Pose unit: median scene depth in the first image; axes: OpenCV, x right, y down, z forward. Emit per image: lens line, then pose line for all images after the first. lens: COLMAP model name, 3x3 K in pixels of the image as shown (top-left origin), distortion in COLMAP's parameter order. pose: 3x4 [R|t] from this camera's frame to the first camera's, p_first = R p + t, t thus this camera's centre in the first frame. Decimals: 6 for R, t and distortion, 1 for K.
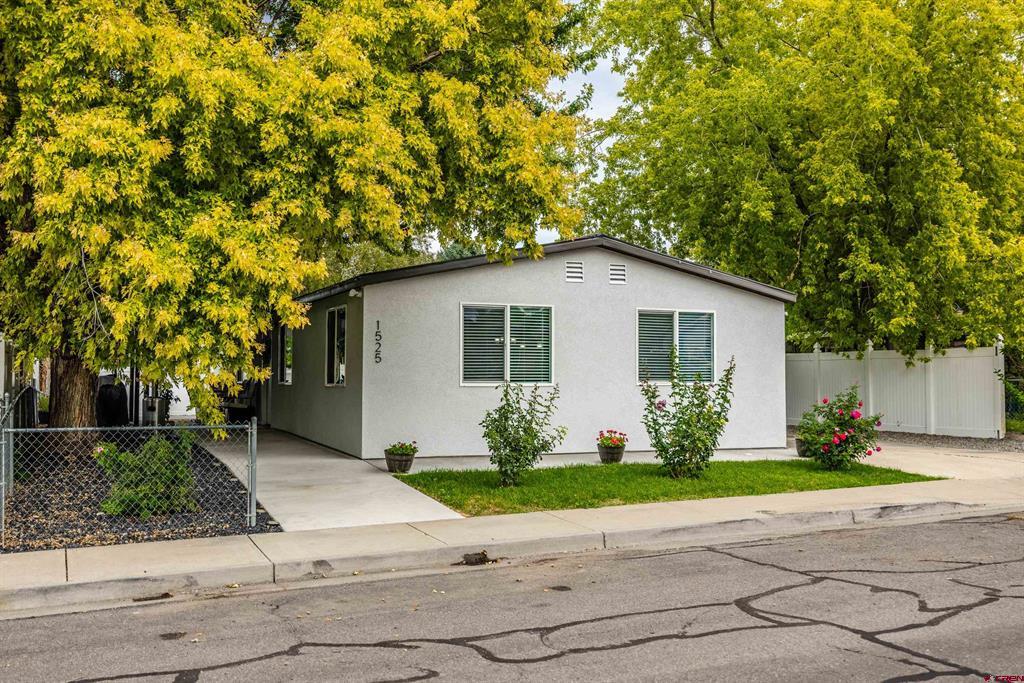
lens RADIAL K [[973.2, 0, 511.0], [0, 973.2, 346.1], [0, 0, 1]] dist [-0.001368, 0.000000]
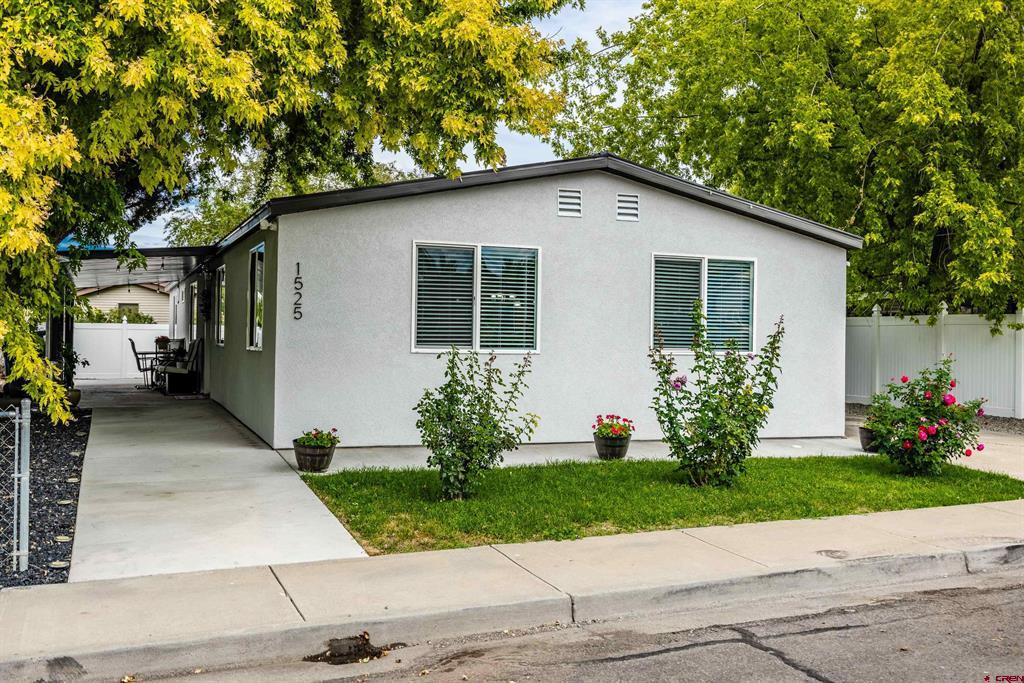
lens RADIAL K [[973.2, 0, 512.3], [0, 973.2, 341.8], [0, 0, 1]] dist [-0.001368, 0.000000]
pose [[0.999368, 0.013642, -0.032836, 0.051287], [-0.012529, 0.999347, 0.033888, 0.006806], [0.033277, -0.033455, 0.998886, 0.264673]]
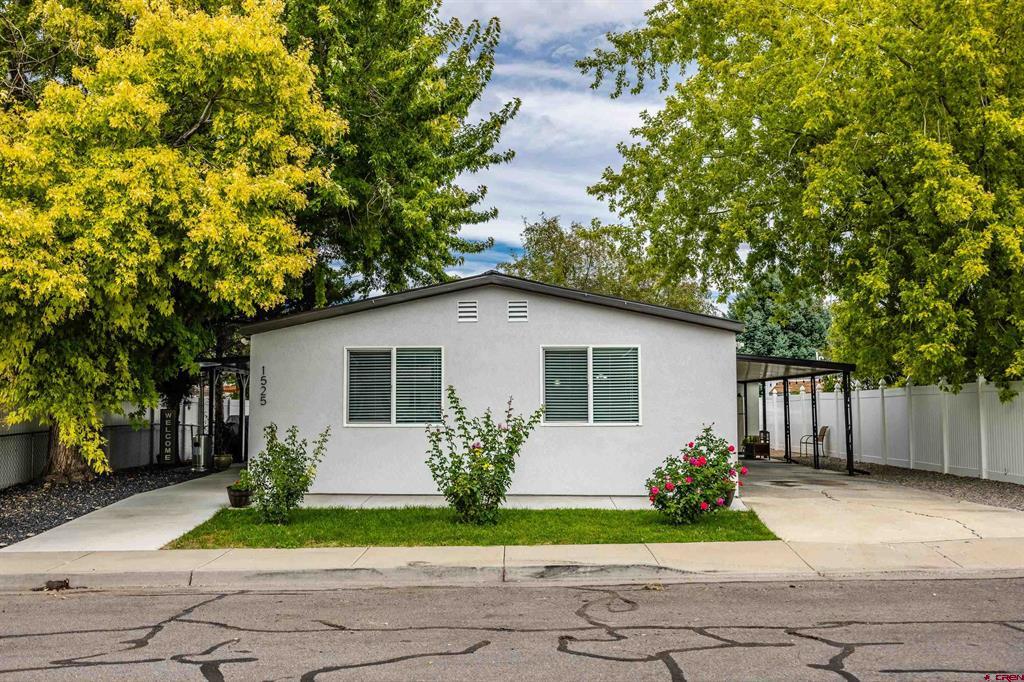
lens RADIAL K [[973.2, 0, 514.1], [0, 973.2, 345.6], [0, 0, 1]] dist [-0.001368, 0.000000]
pose [[0.901544, -0.032841, -0.431440, 0.587463], [0.017240, 0.999050, -0.040023, -0.001039], [0.432344, 0.028645, 0.901254, 0.139141]]
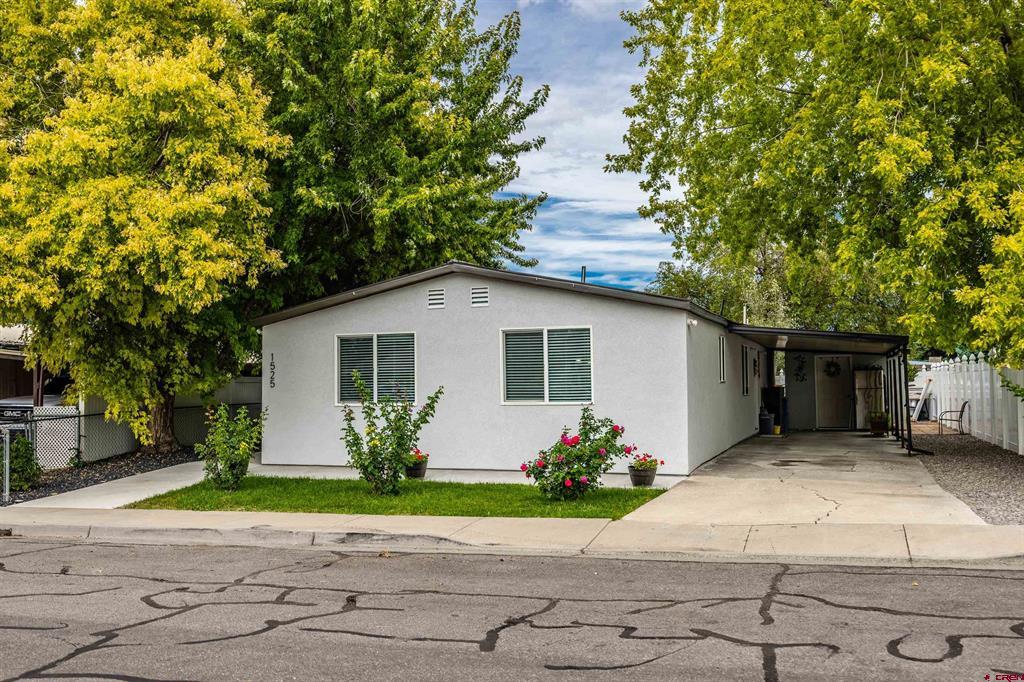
lens RADIAL K [[973.2, 0, 505.1], [0, 973.2, 334.6], [0, 0, 1]] dist [-0.001368, 0.000000]
pose [[0.719221, -0.047835, -0.693132, 0.941406], [0.033431, 0.998854, -0.034245, 0.002185], [0.693976, 0.001458, 0.719997, 0.311666]]
